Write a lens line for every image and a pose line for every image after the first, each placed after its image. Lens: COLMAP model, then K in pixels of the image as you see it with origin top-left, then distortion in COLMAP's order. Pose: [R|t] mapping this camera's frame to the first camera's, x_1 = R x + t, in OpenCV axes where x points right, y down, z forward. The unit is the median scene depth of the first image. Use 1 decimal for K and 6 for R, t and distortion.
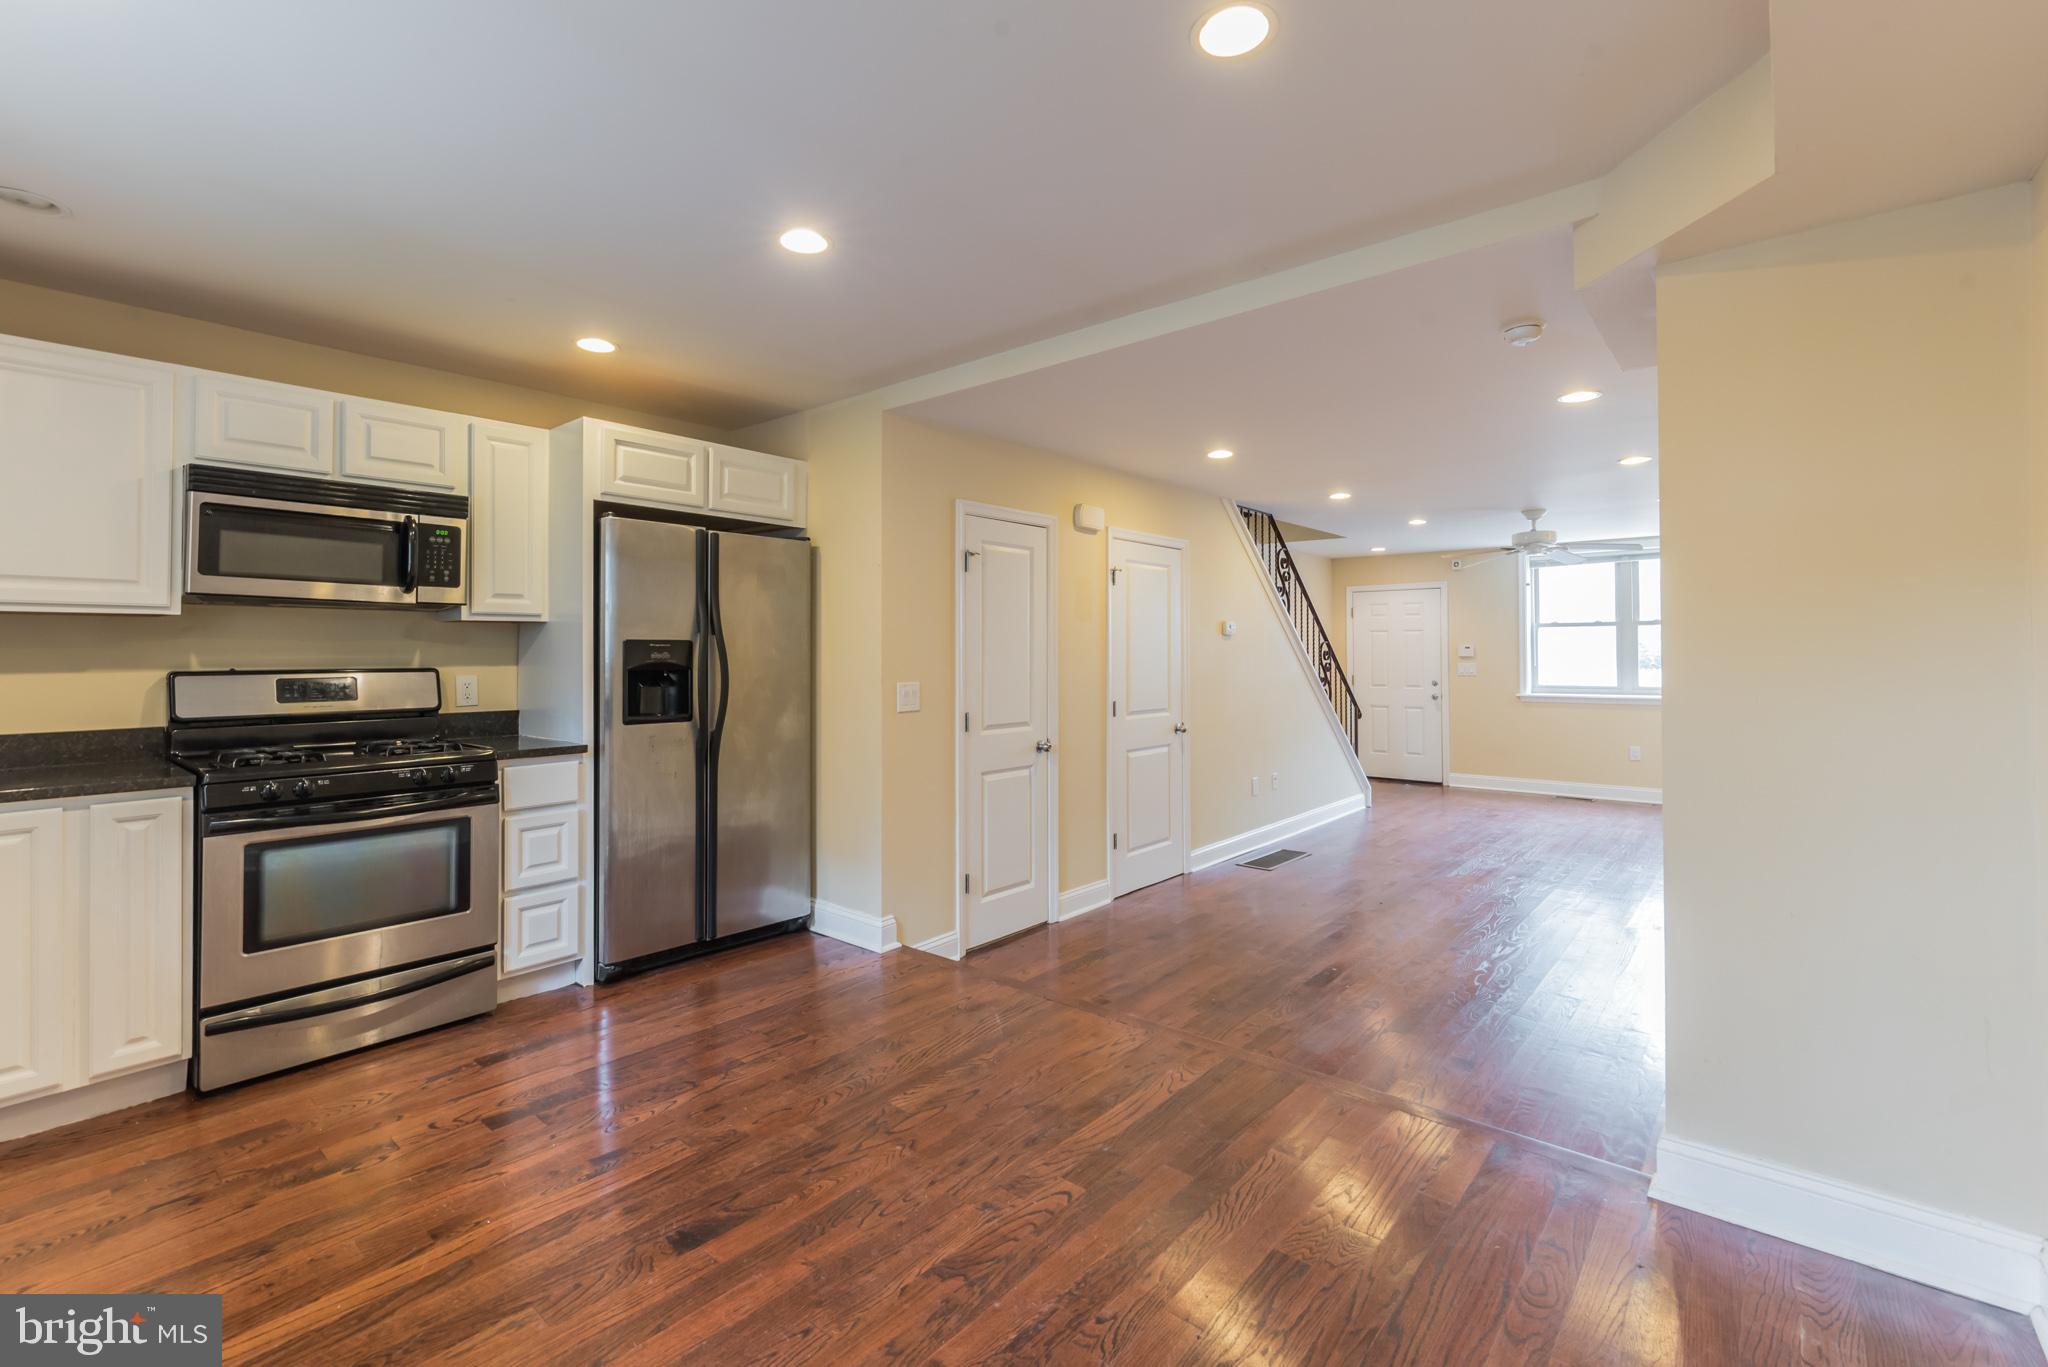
lens RADIAL K [[899.4, 0, 1026.0], [0, 899.4, 636.3], [0, 0, 1]] dist [0.001663, -0.000740]
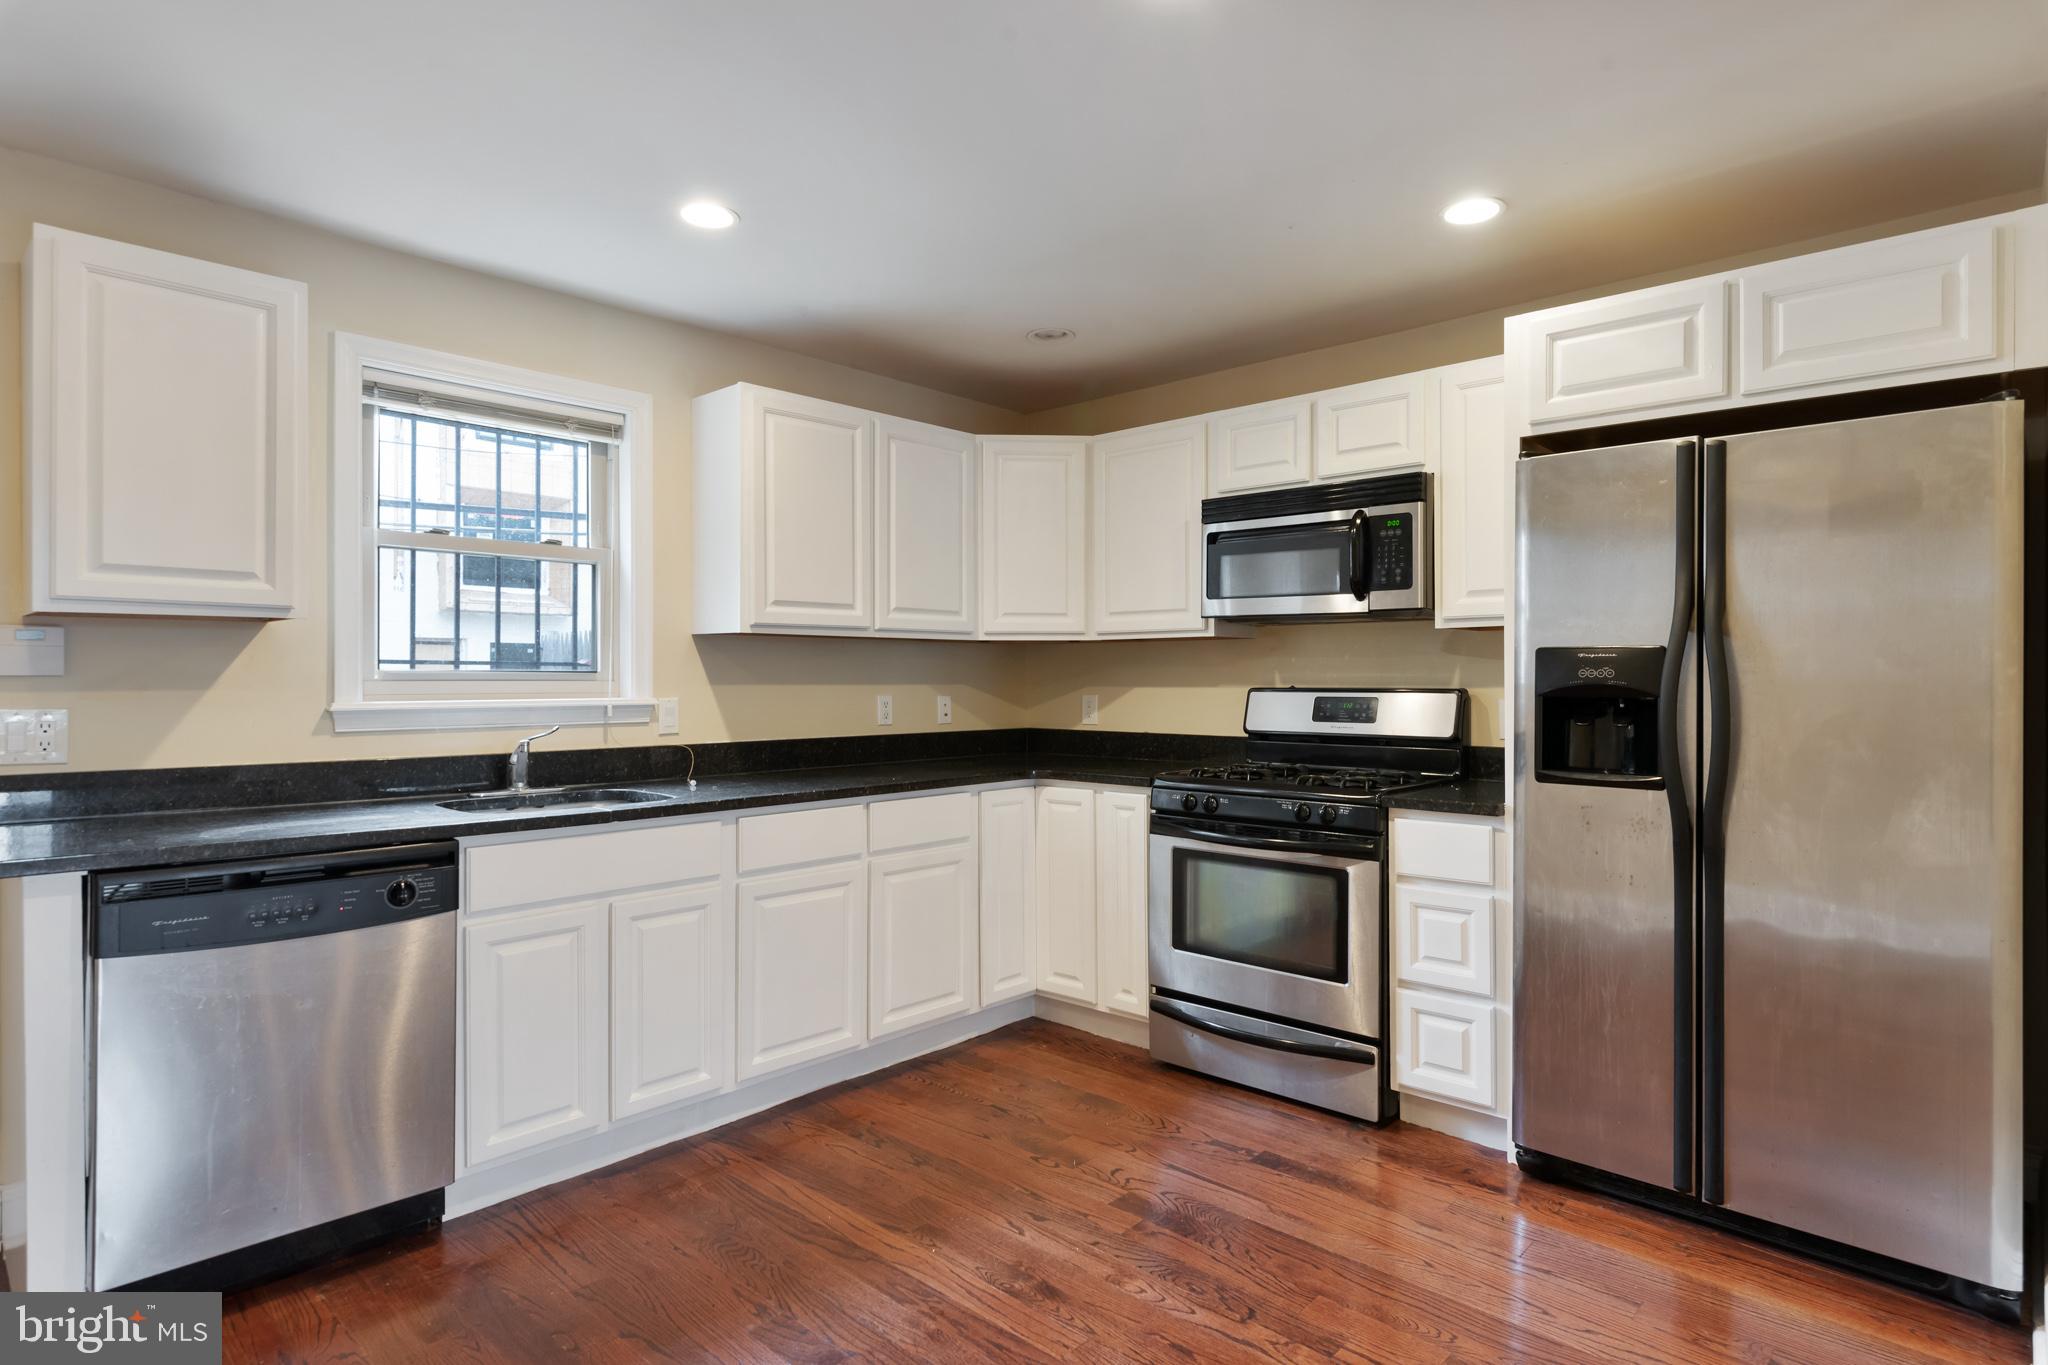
lens RADIAL K [[1092.8, 0, 1070.1], [0, 1092.8, 675.7], [0, 0, 1]] dist [0.002032, -0.000191]
pose [[-0.035450, -0.000939, -0.999371, 0.356545], [0.016772, 0.999858, -0.001534, 0.020260], [0.999231, -0.016816, -0.035429, 0.736738]]
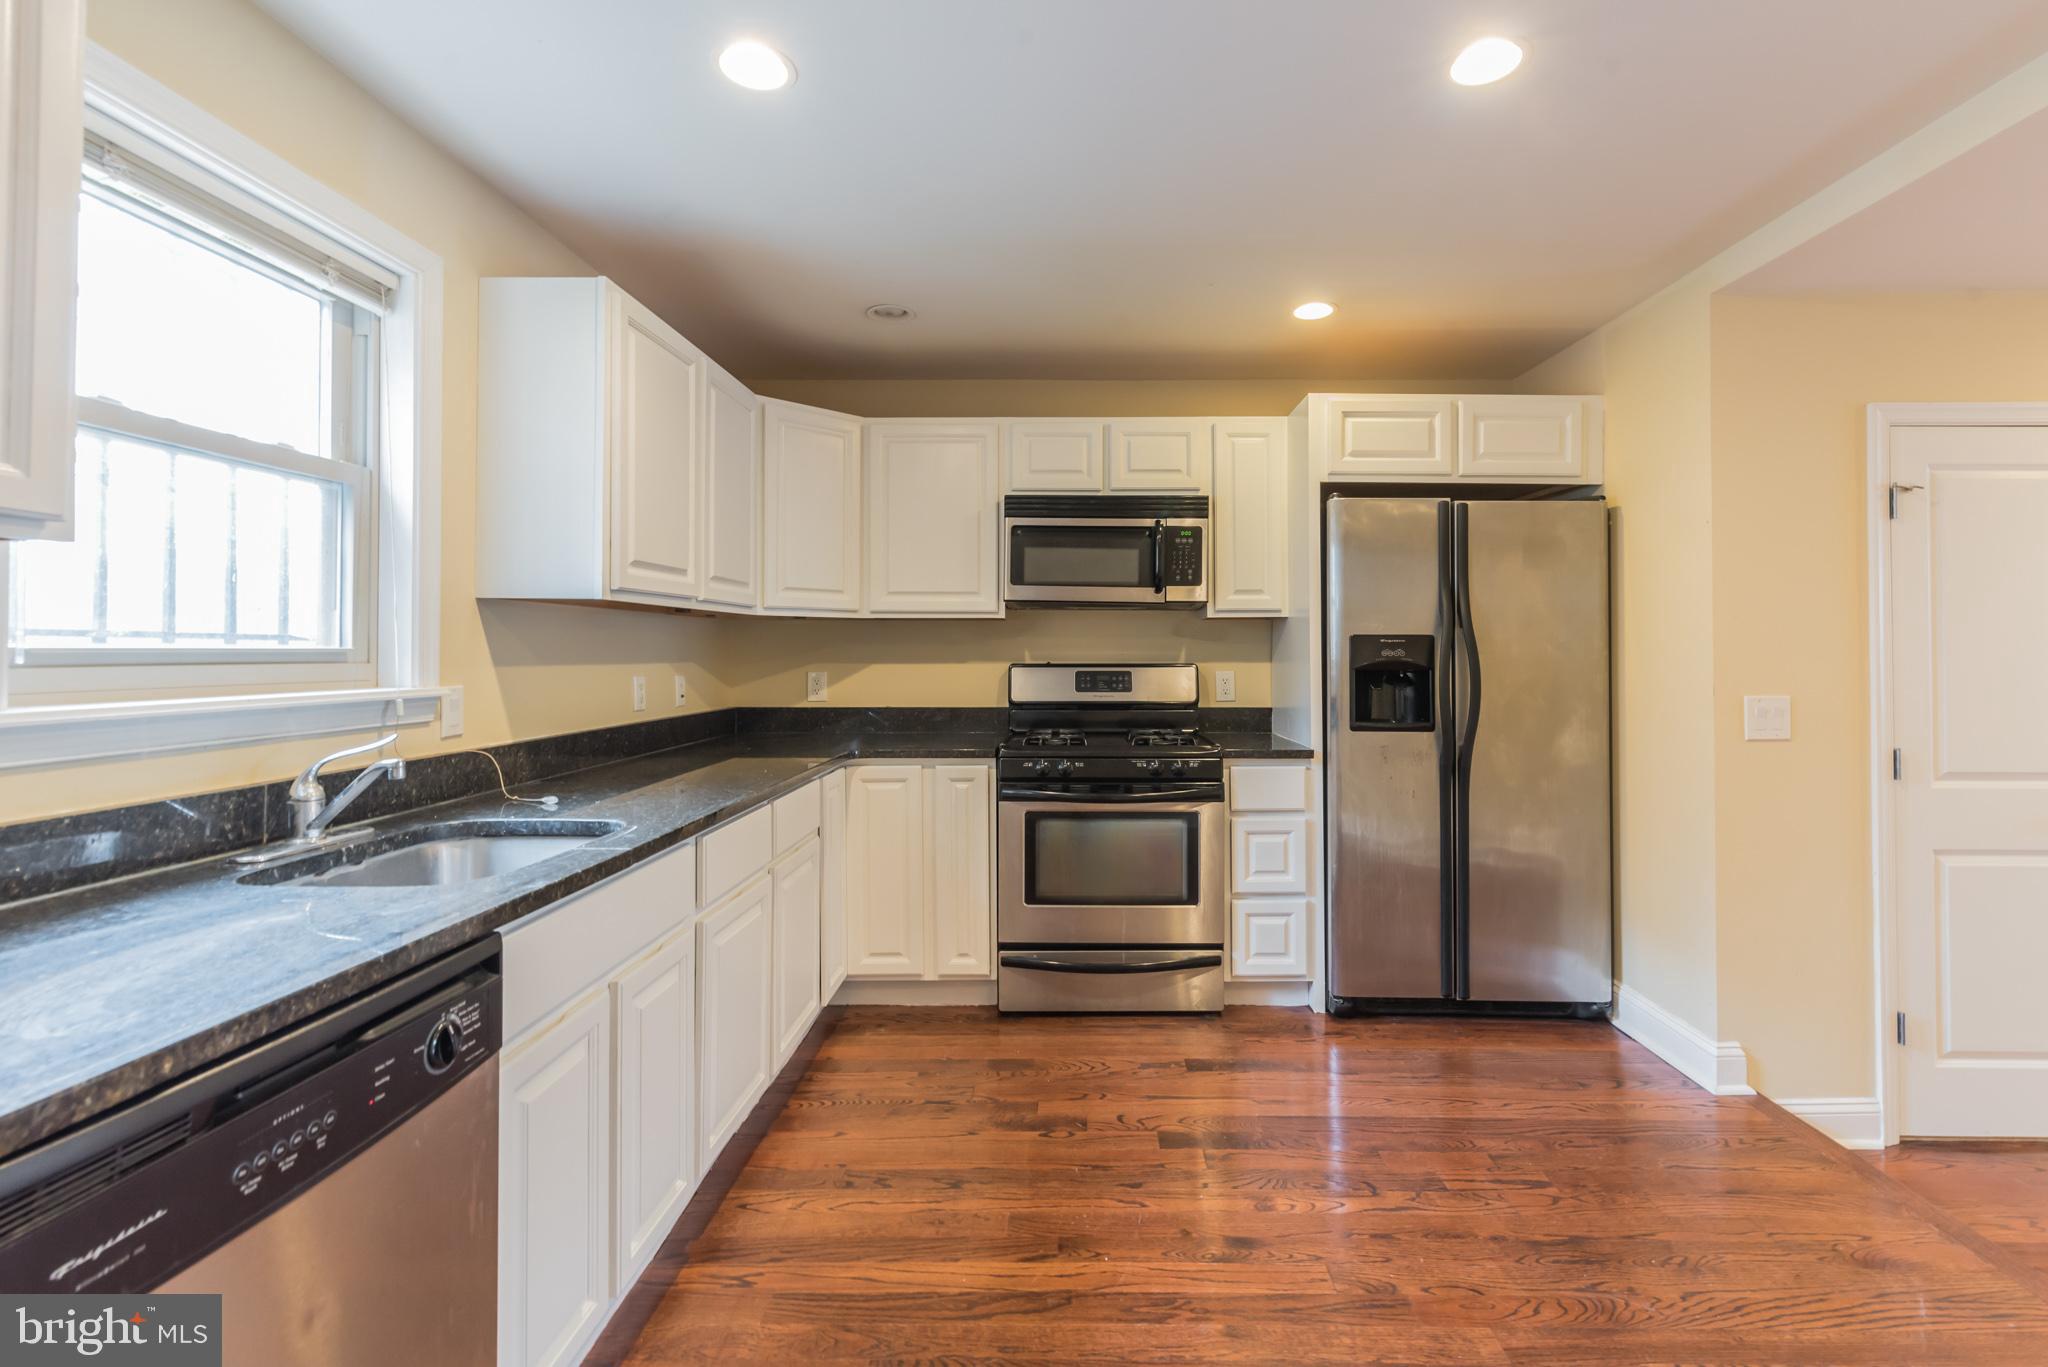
lens RADIAL K [[899.4, 0, 1072.1], [0, 899.4, 636.1], [0, 0, 1]] dist [0.001663, -0.000740]
pose [[0.640273, -0.010475, -0.768076, 0.062126], [0.010854, 0.999931, -0.004590, 0.006612], [0.768071, -0.005398, 0.640342, 0.233611]]
